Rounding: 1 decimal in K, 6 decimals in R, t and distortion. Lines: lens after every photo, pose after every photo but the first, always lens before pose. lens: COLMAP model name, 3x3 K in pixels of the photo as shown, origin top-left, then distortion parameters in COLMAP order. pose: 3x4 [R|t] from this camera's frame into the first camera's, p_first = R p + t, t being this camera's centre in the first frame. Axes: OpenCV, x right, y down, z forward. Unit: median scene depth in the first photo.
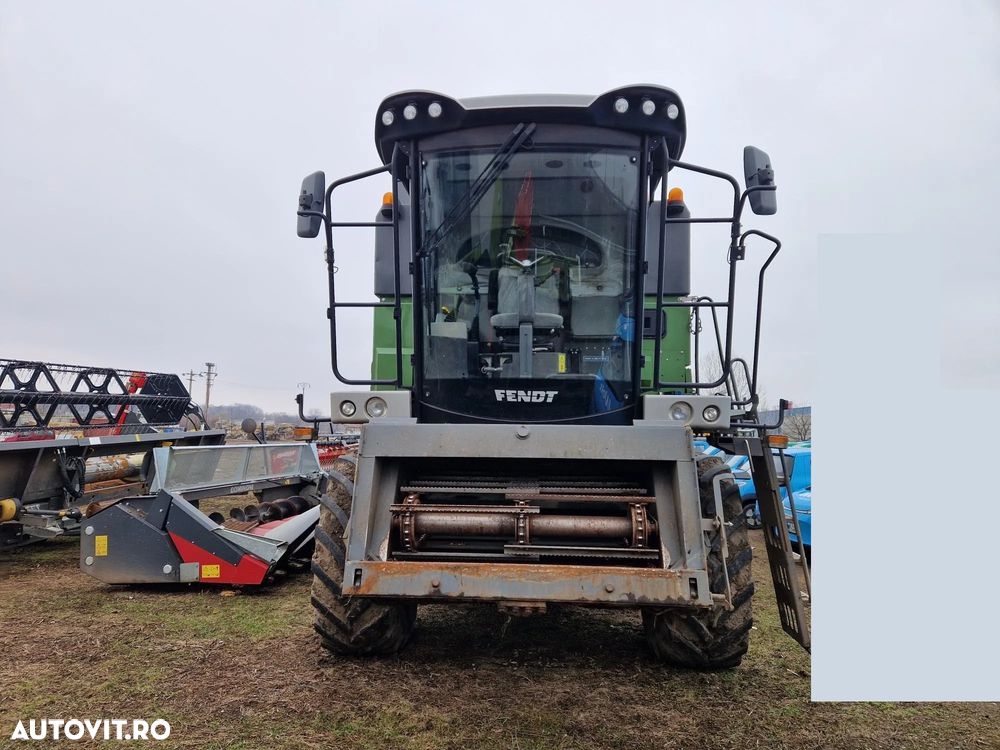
lens RADIAL K [[665.2, 0, 495.6], [0, 665.2, 376.3], [0, 0, 1]] dist [0.050374, -0.007252]
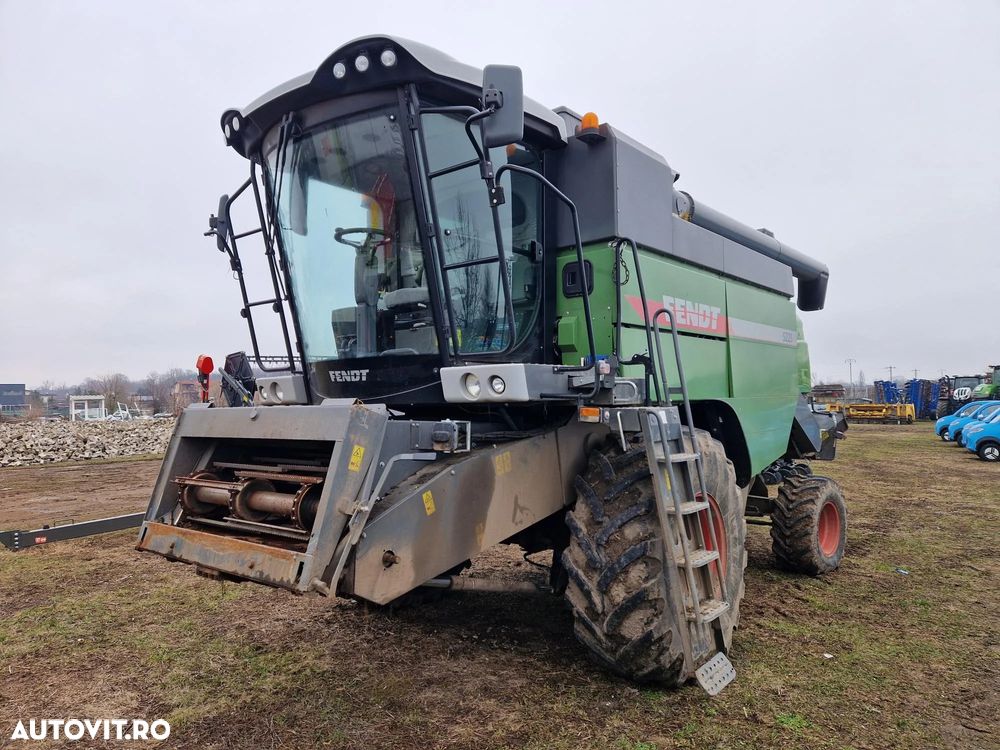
lens RADIAL K [[665.2, 0, 495.6], [0, 665.2, 376.3], [0, 0, 1]] dist [0.050374, -0.007252]
pose [[0.822524, -0.049691, -0.566555, 0.801275], [0.078361, 0.996577, 0.026358, 0.020884], [0.563306, -0.066076, 0.823602, 0.276203]]
